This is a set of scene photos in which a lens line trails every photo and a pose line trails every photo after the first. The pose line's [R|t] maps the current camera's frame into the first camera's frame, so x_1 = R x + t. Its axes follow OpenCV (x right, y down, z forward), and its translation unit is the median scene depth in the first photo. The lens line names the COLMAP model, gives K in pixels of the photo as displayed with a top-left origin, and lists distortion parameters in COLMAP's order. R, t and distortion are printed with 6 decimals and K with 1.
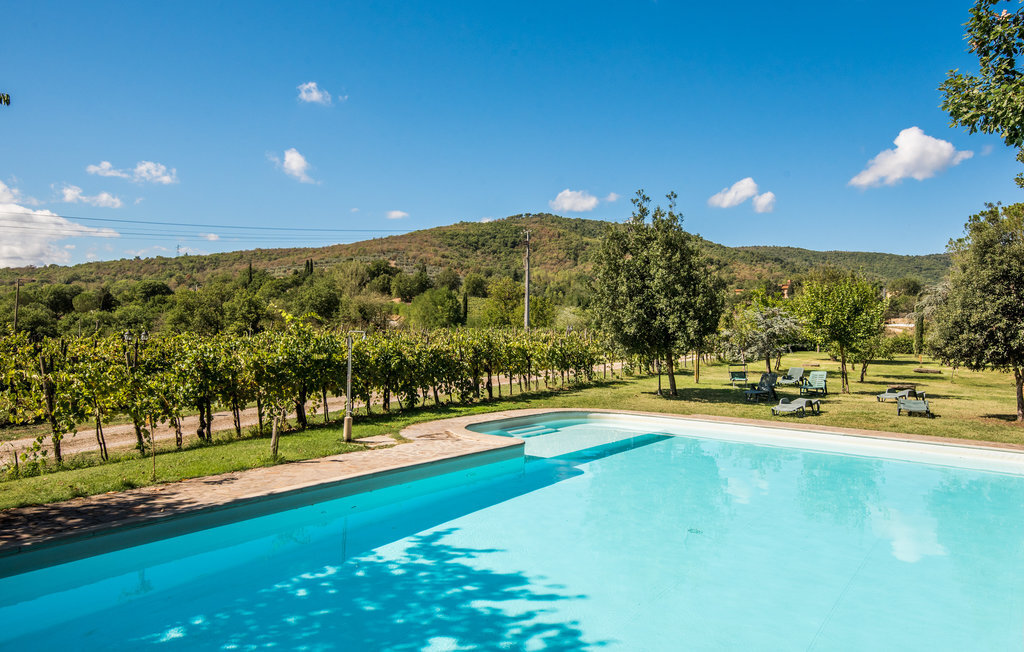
lens RADIAL K [[684.2, 0, 512.0], [0, 684.2, 326.0], [0, 0, 1]] dist [0.031808, 0.000122]
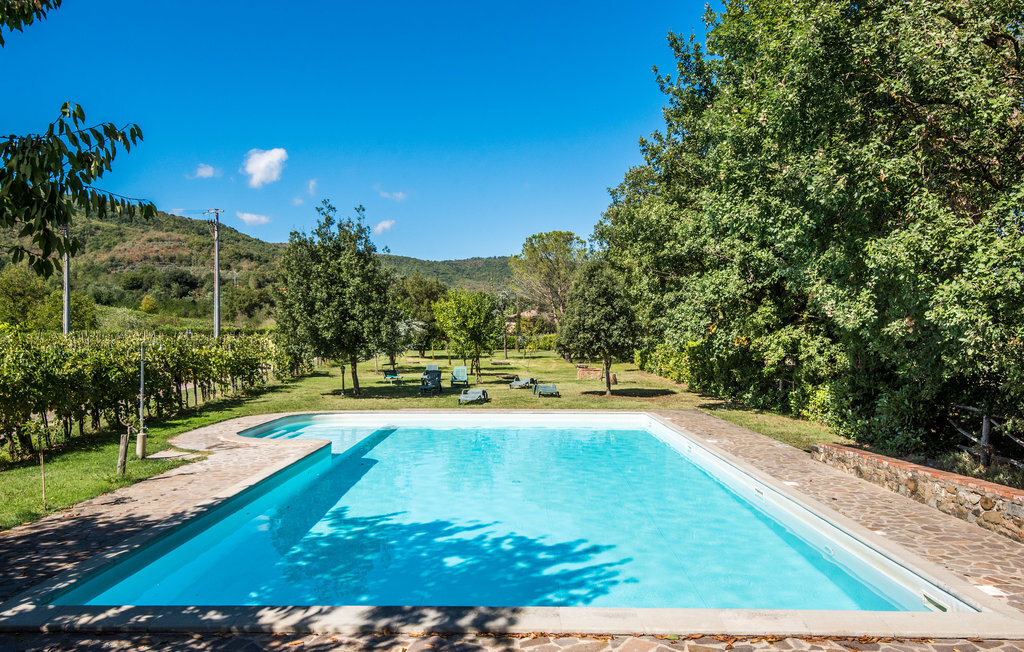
lens RADIAL K [[731.1, 0, 512.0], [0, 731.1, 326.0], [0, 0, 1]] dist [0.005481, 0.000442]
pose [[0.799561, -0.007800, 0.600534, -0.267785], [0.007572, 0.999967, 0.002907, -0.007934], [-0.600537, 0.002223, 0.799594, -0.059422]]
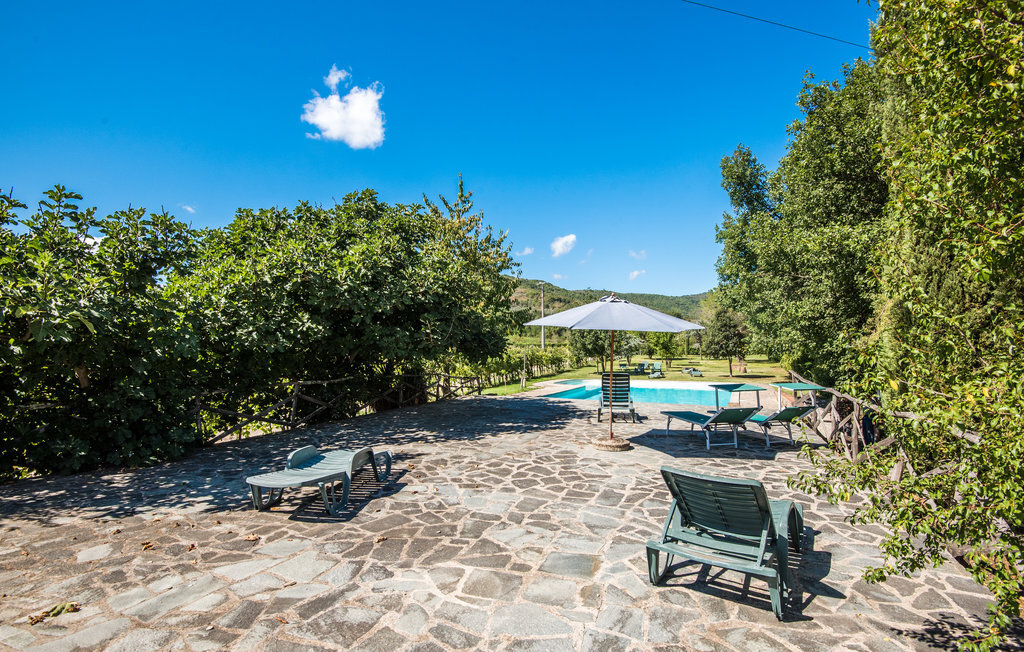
lens RADIAL K [[478.6, 0, 512.0], [0, 478.6, 326.0], [0, 0, 1]] dist [-0.002577, -0.024489]
pose [[0.980033, -0.010169, 0.198575, -0.422530], [0.016798, 0.999355, -0.031728, -0.017532], [-0.198124, 0.034430, 0.979572, -0.588722]]
